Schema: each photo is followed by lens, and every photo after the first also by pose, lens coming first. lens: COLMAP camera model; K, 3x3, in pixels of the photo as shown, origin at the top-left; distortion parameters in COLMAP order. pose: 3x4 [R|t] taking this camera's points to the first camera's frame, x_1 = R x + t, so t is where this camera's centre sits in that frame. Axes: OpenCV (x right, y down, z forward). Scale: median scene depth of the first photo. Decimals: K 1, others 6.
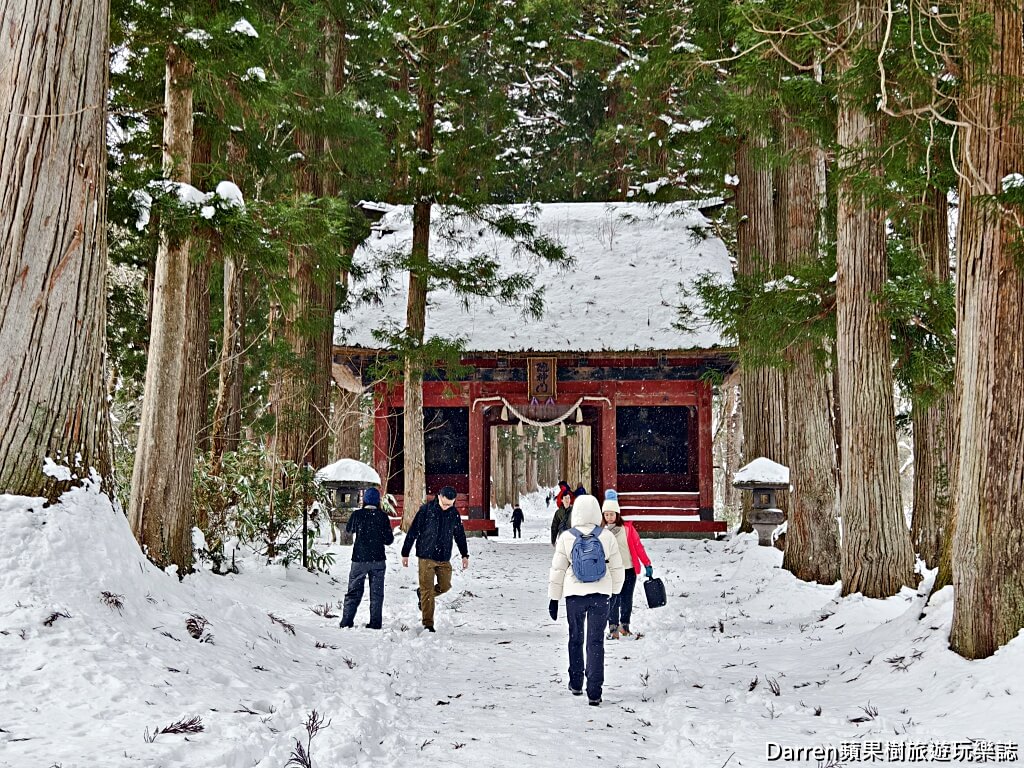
lens RADIAL K [[1109.7, 0, 512.0], [0, 1109.7, 384.0], [0, 0, 1]] dist [-0.152770, 0.001392]
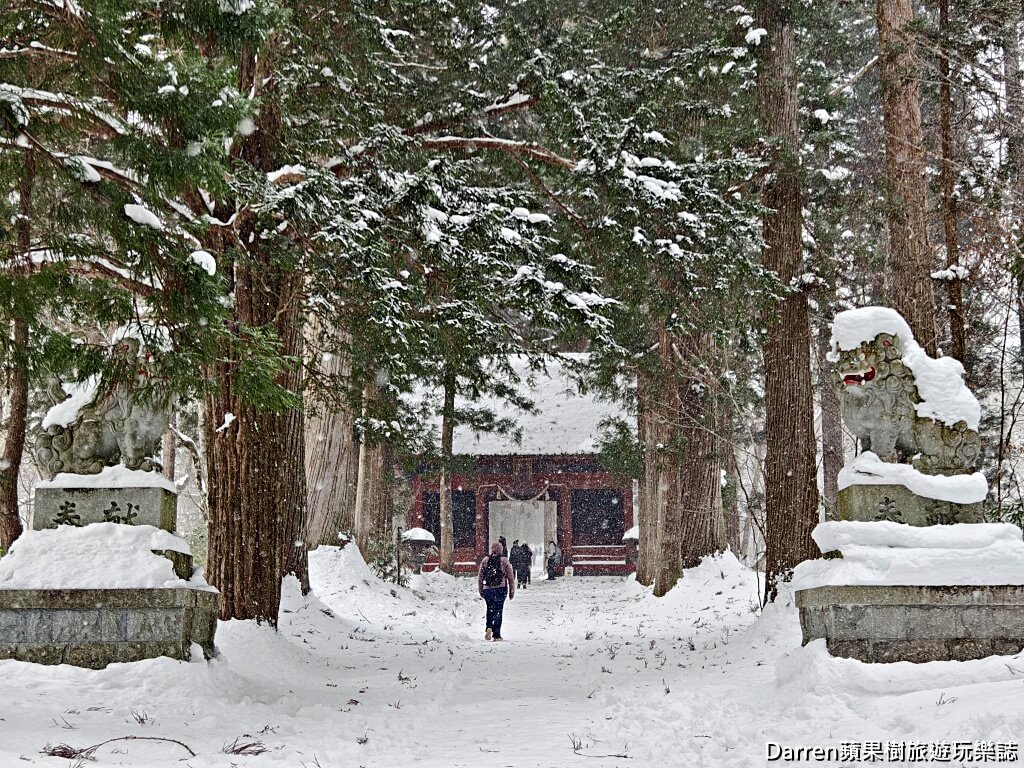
lens RADIAL K [[1073.8, 0, 512.0], [0, 1073.8, 384.0], [0, 0, 1]] dist [0.058314, -0.008609]
pose [[0.999885, -0.008630, 0.012467, -0.005842], [0.009324, 0.998346, -0.056728, -0.042963], [-0.011956, 0.056838, 0.998312, -0.511435]]
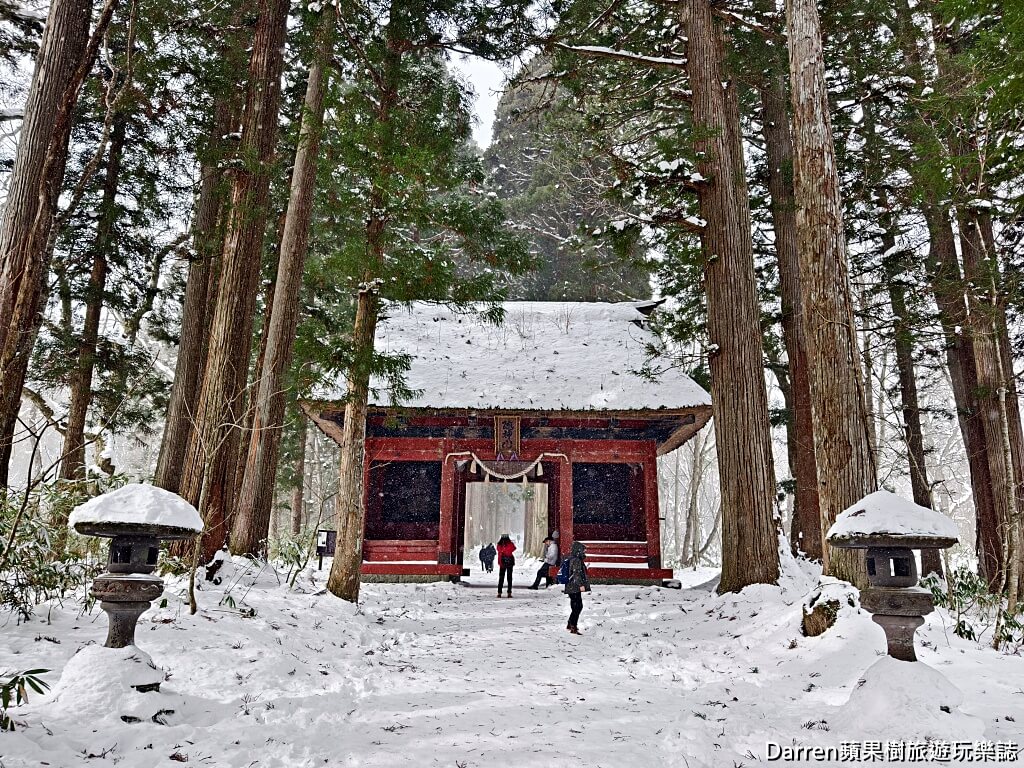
lens RADIAL K [[620.5, 0, 512.0], [0, 620.5, 384.0], [0, 0, 1]] dist [0.000475, -0.000424]
pose [[0.999572, 0.019690, 0.021630, 0.017641], [-0.016412, 0.989666, -0.142451, 0.033857], [-0.024211, 0.142035, 0.989566, 0.377687]]
